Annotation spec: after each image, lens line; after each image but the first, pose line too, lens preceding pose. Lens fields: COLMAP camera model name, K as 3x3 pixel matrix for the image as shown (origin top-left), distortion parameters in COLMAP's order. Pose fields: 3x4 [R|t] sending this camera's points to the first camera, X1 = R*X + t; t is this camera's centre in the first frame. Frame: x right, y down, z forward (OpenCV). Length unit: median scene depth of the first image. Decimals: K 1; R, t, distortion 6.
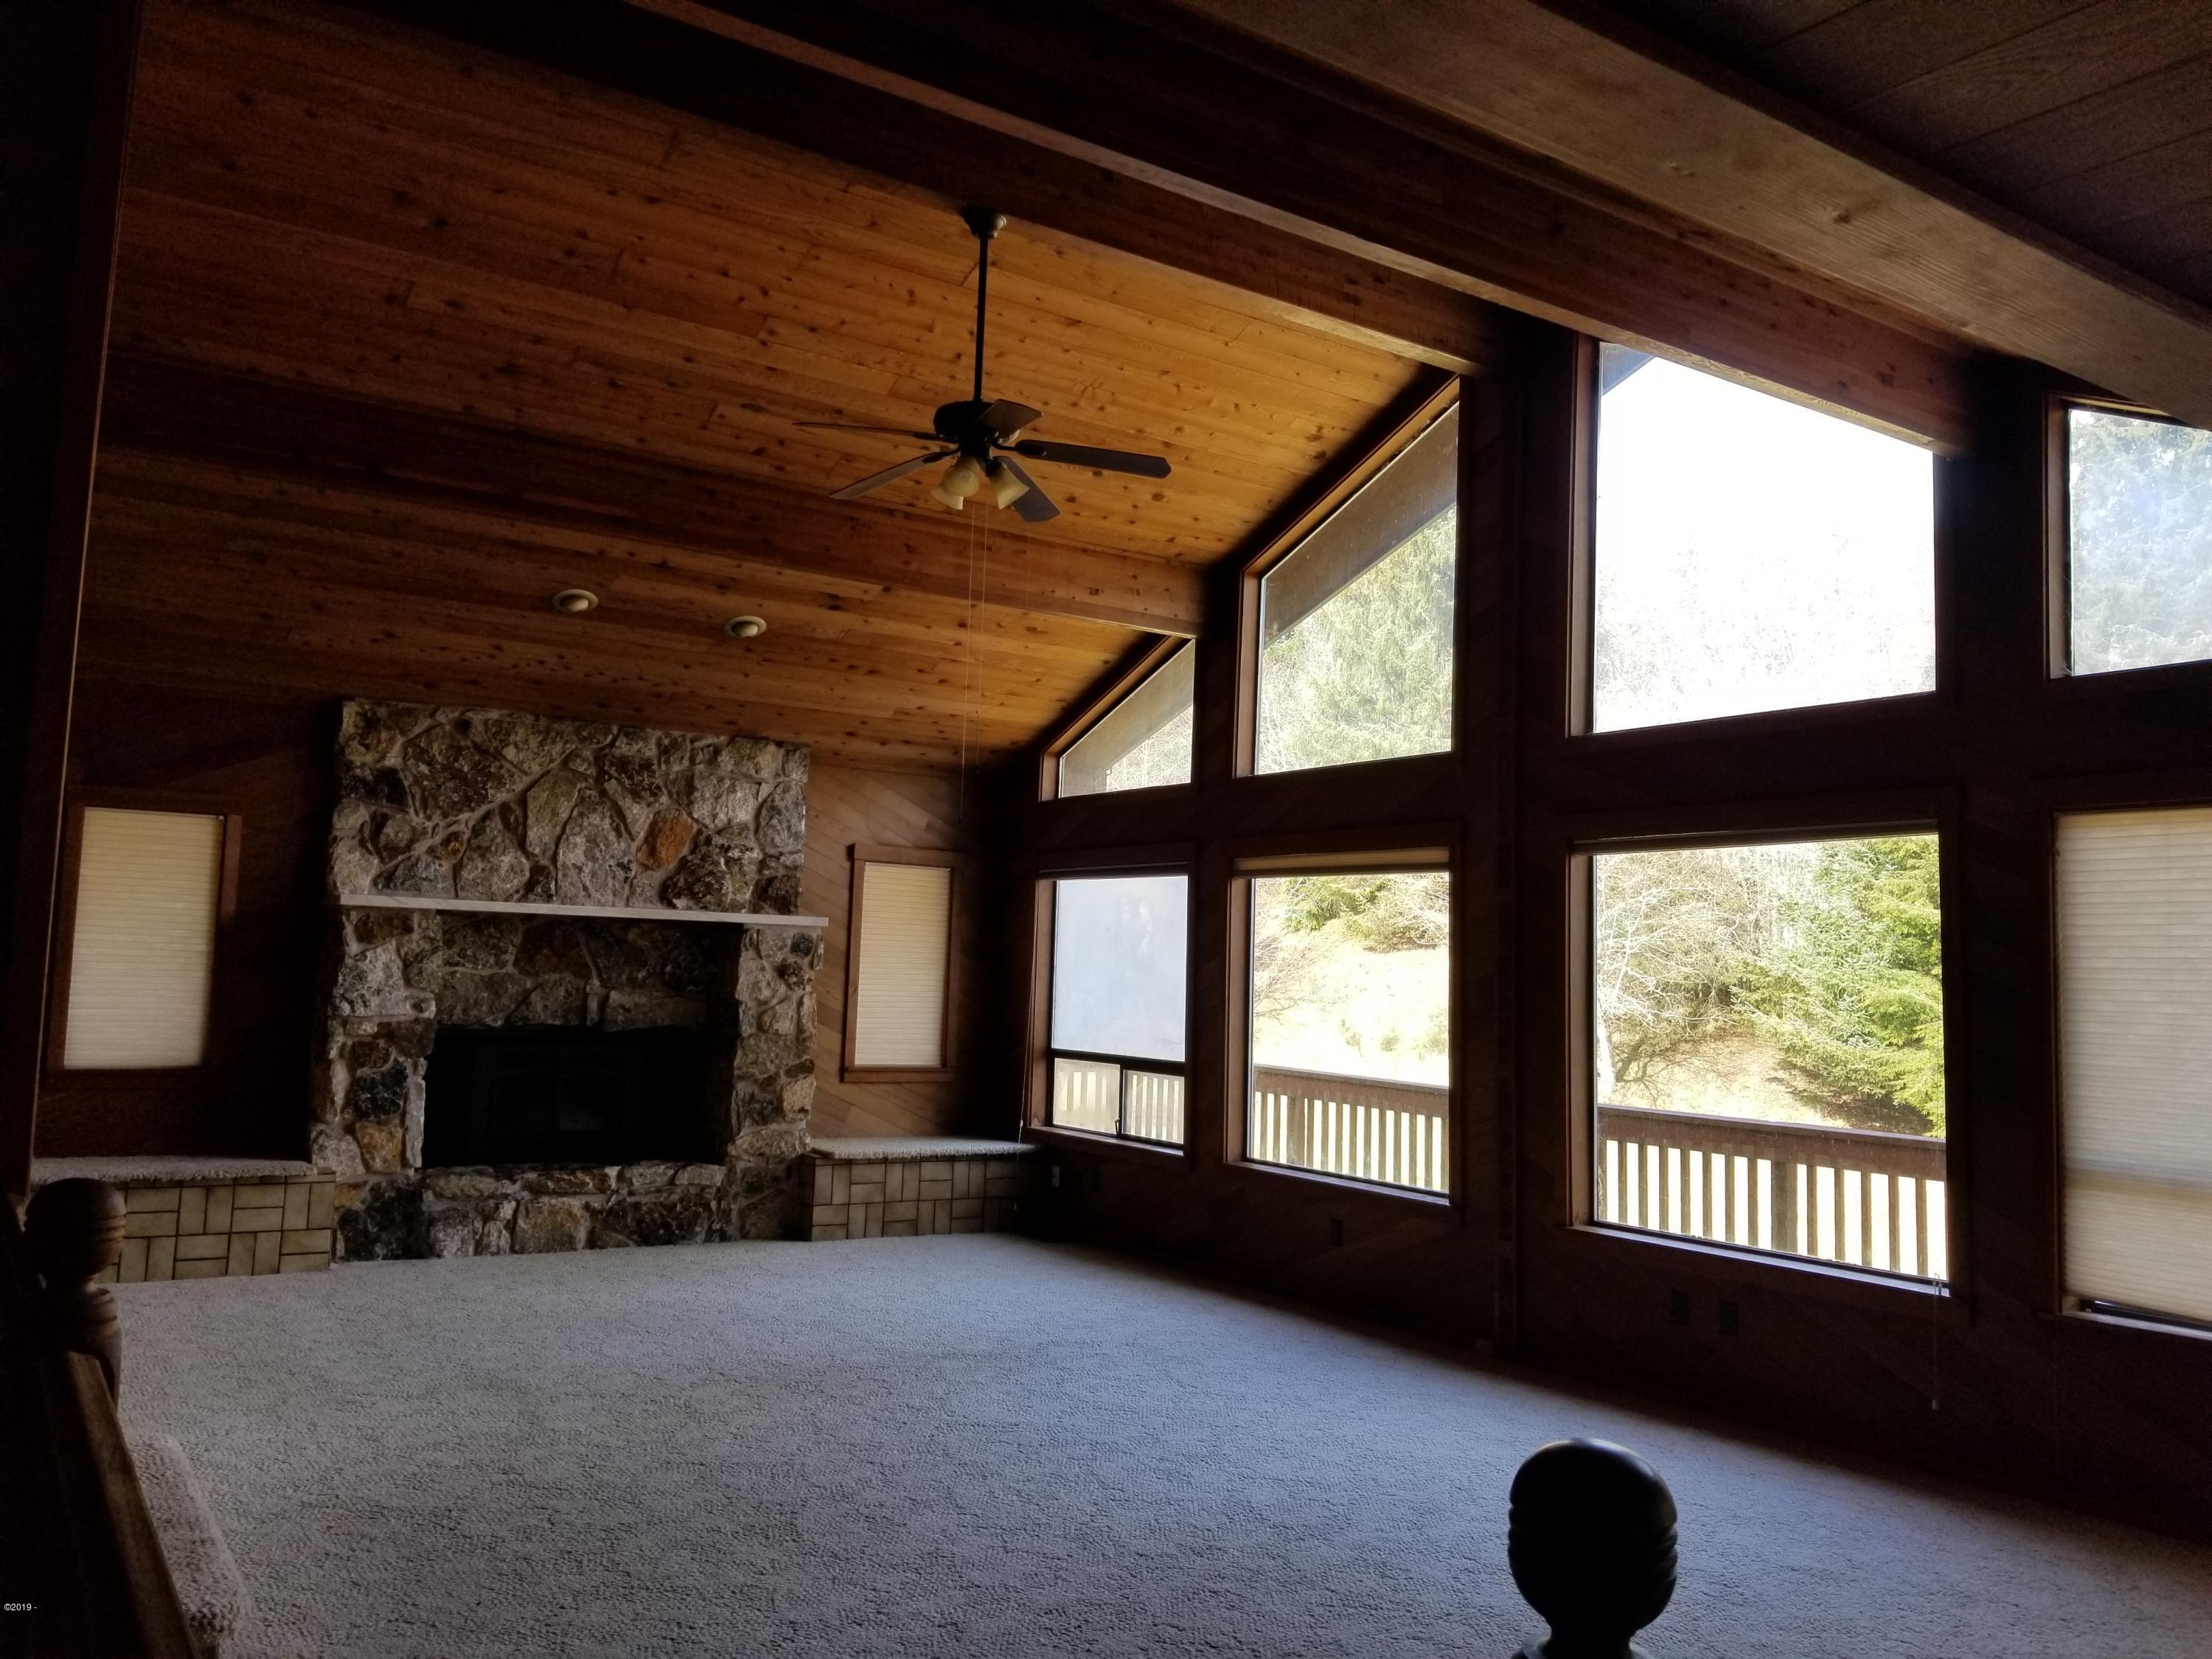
lens RADIAL K [[1694.1, 0, 1091.7], [0, 1694.1, 808.7], [0, 0, 1]] dist [0.098945, -0.204344]
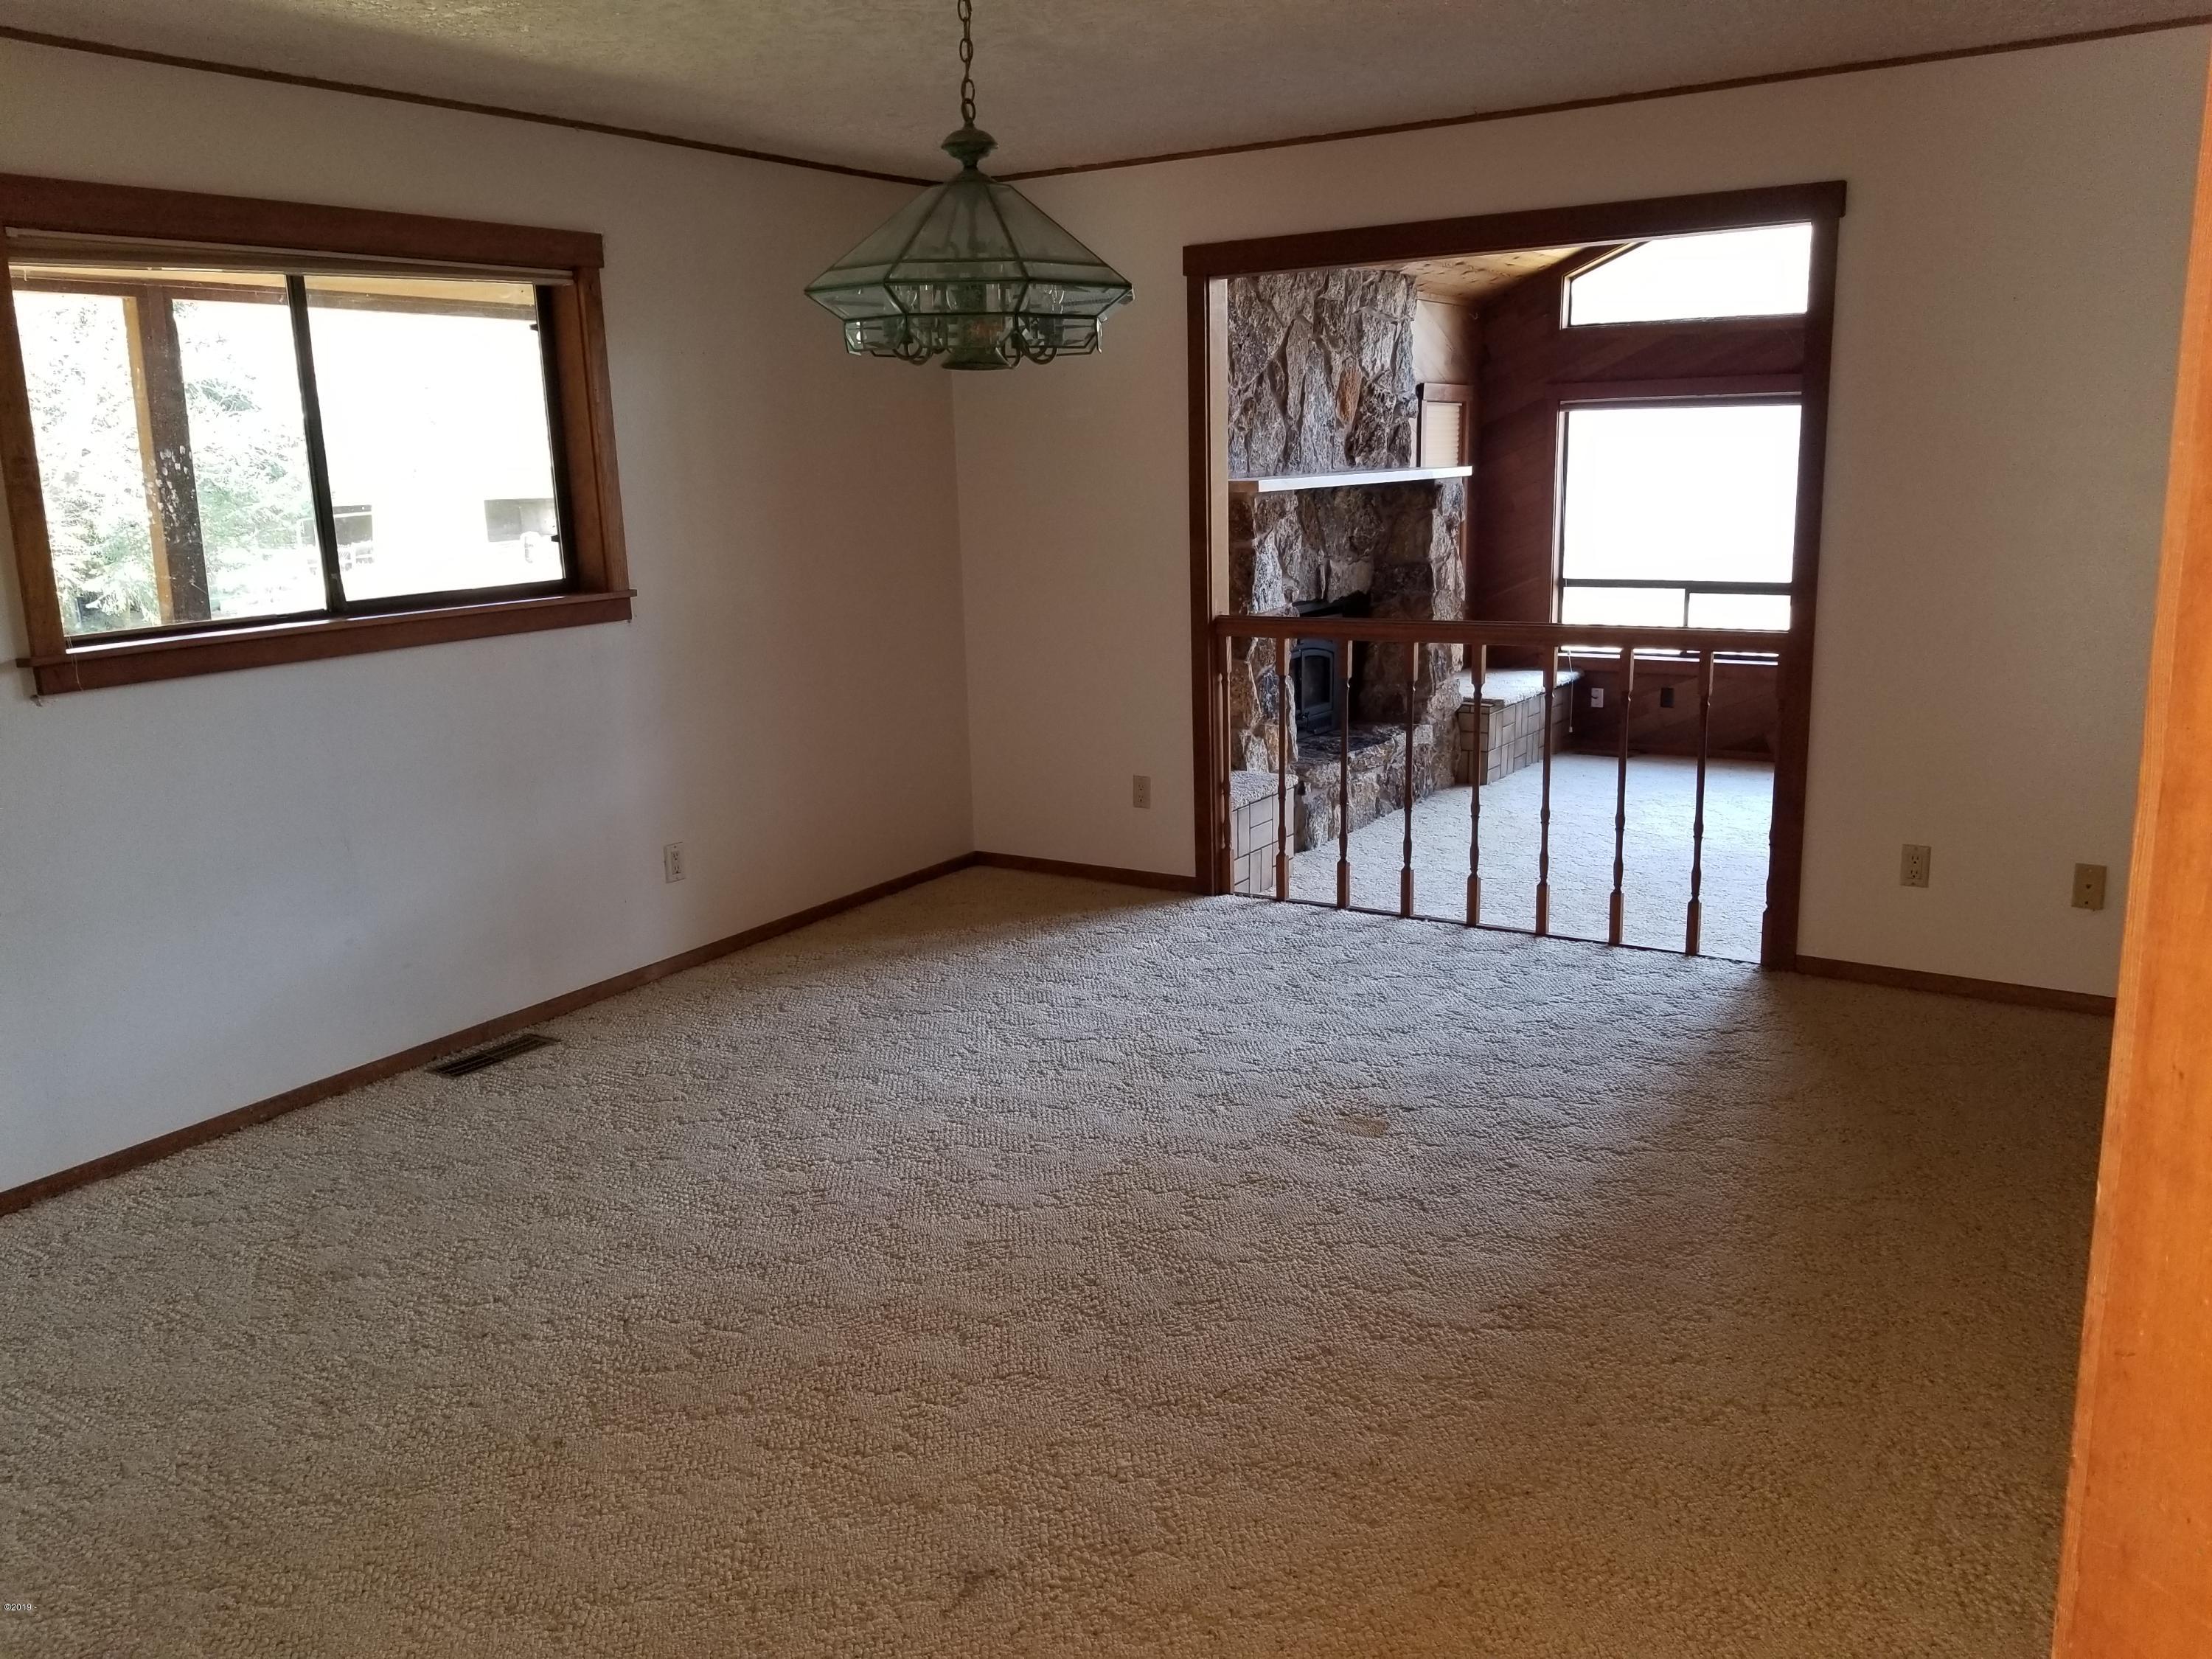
lens RADIAL K [[1733.4, 0, 1096.7], [0, 1733.4, 806.6], [0, 0, 1]] dist [0.119283, -0.222460]
pose [[0.912259, -0.136812, 0.386090, -0.823739], [0.015825, 0.953640, 0.300533, -0.058214], [-0.409307, -0.268054, 0.872132, 0.176575]]
